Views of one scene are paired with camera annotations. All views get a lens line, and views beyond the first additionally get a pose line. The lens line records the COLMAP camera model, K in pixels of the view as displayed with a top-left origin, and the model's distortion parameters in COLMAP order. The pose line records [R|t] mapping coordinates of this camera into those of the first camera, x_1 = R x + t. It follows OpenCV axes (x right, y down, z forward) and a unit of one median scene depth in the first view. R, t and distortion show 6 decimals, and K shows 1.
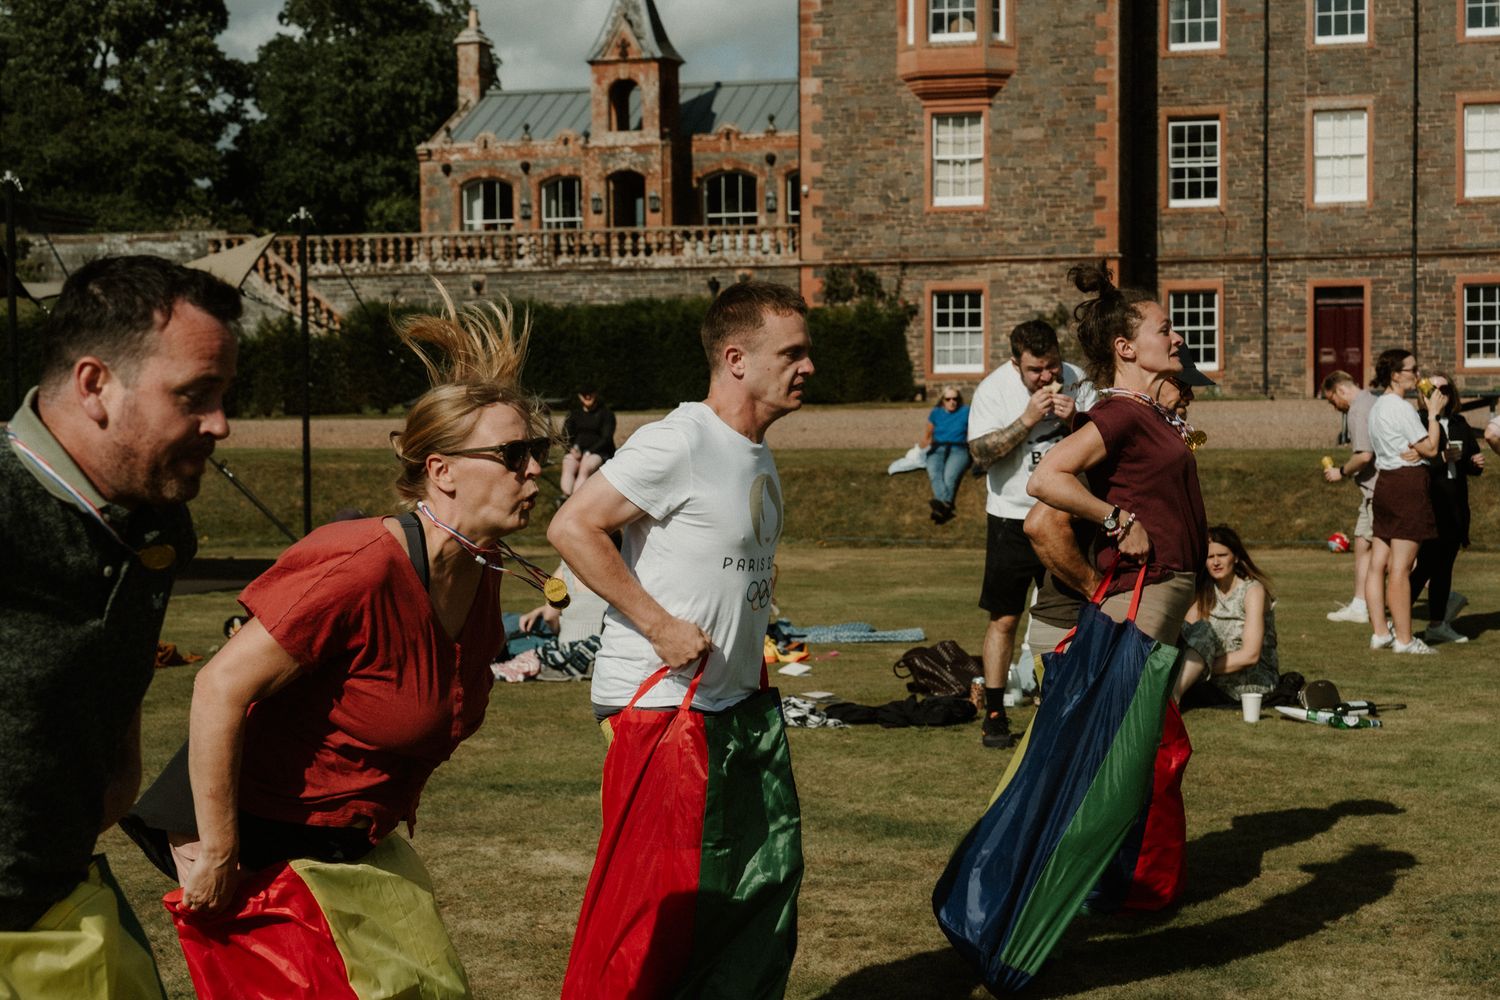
lens RADIAL K [[2708.8, 0, 750.0], [0, 2708.8, 500.0], [0, 0, 1]] dist [0.047264, -0.000295]
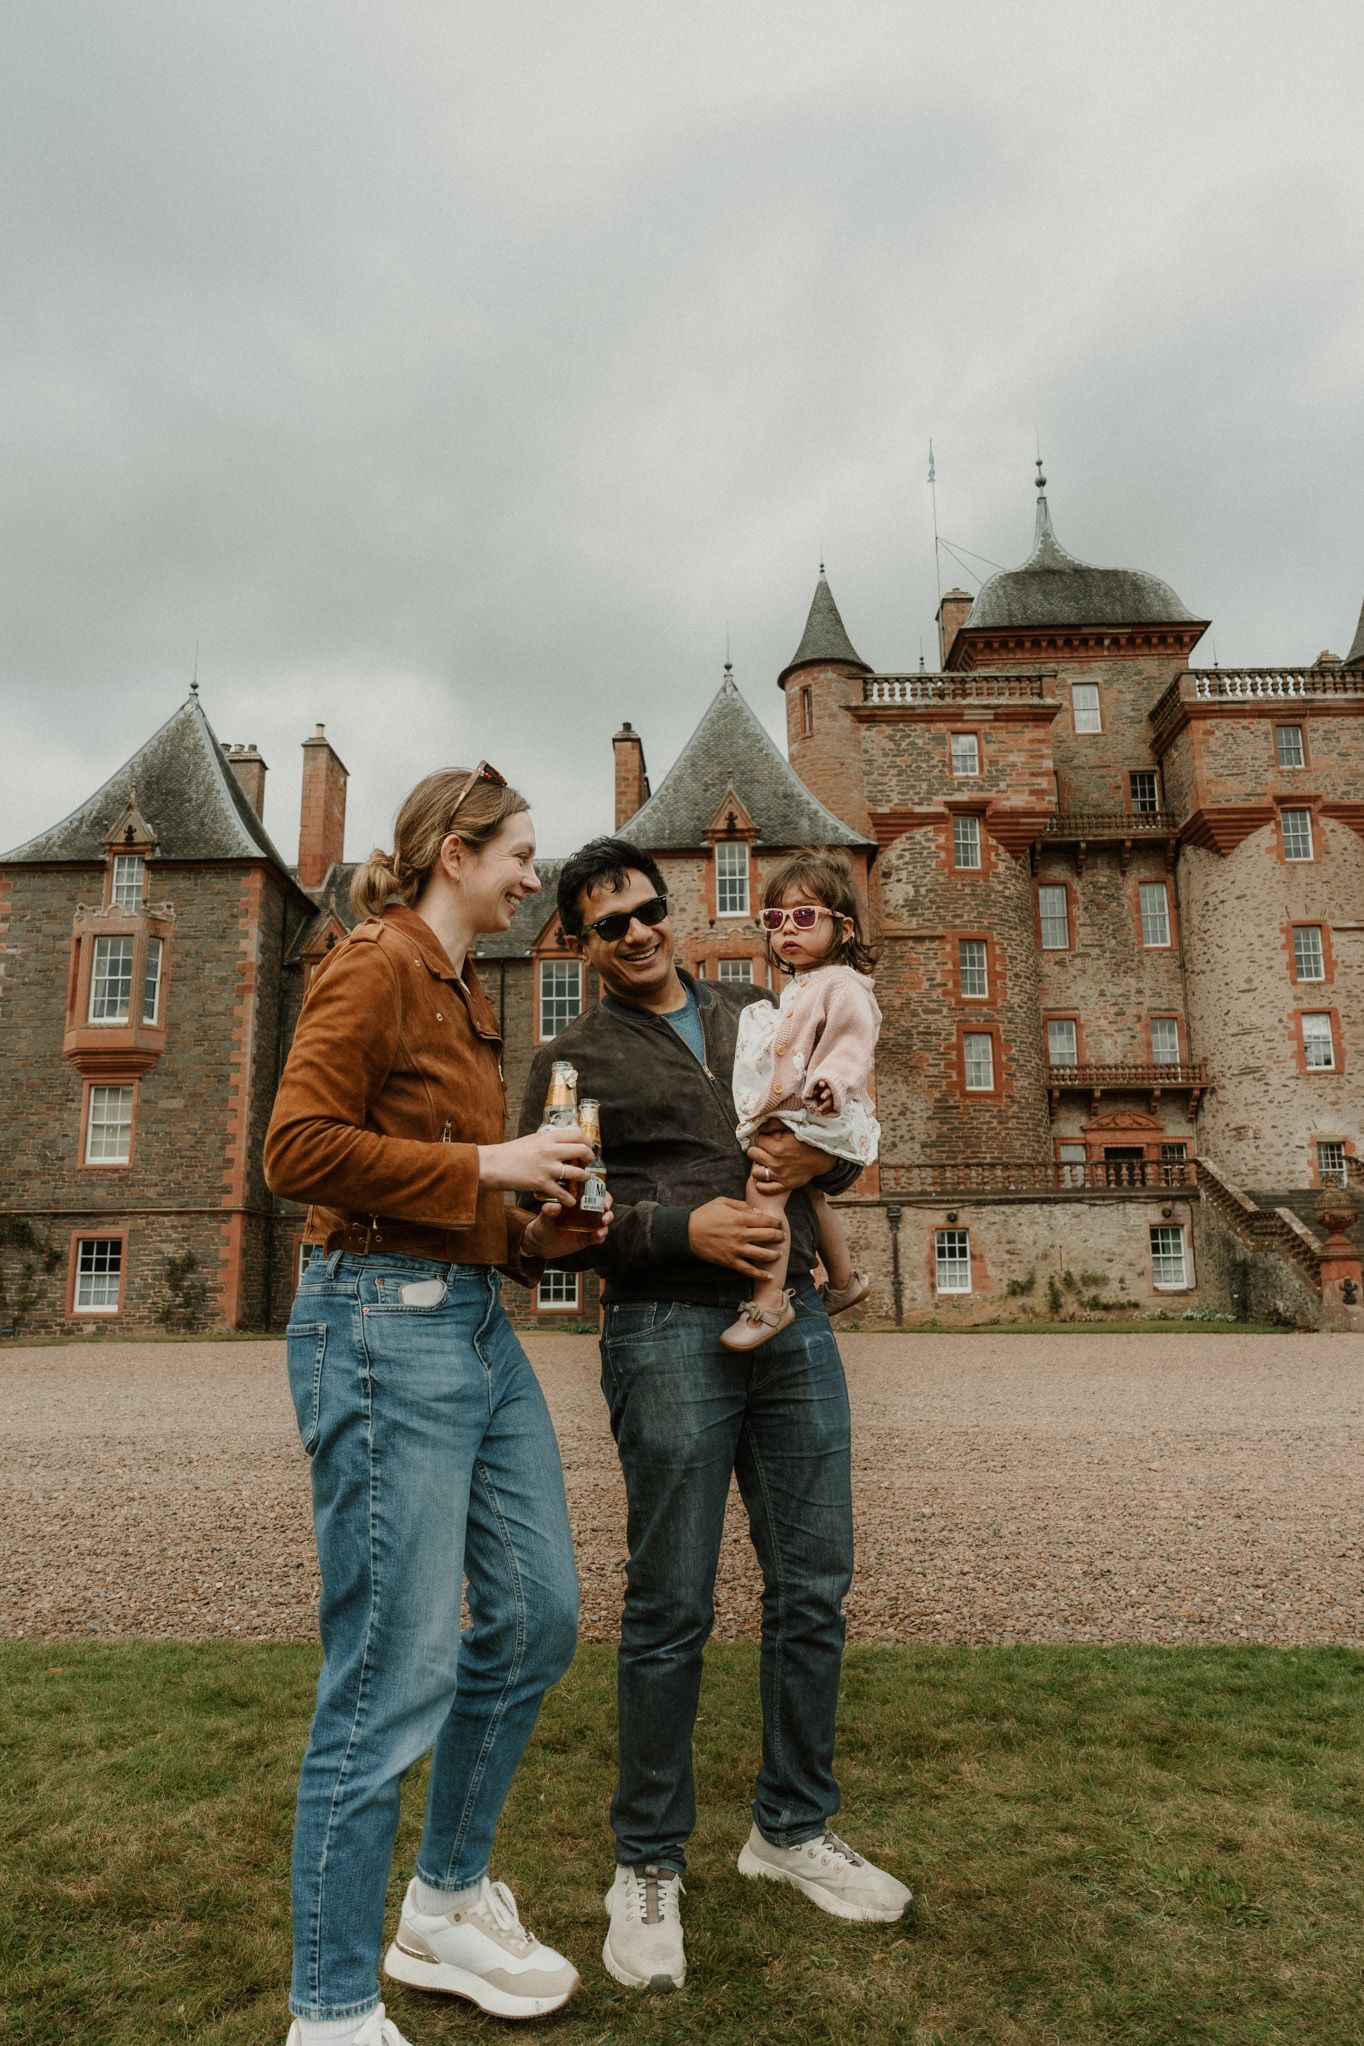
lens RADIAL K [[1438.2, 0, 676.5], [0, 1438.2, 1007.4], [0, 0, 1]] dist [-0.005434, 0.001773]
pose [[0.967155, 0.054373, 0.248305, 0.154371], [0.009762, 0.968188, -0.250035, -0.018149], [-0.254001, 0.244246, 0.935856, 0.349612]]
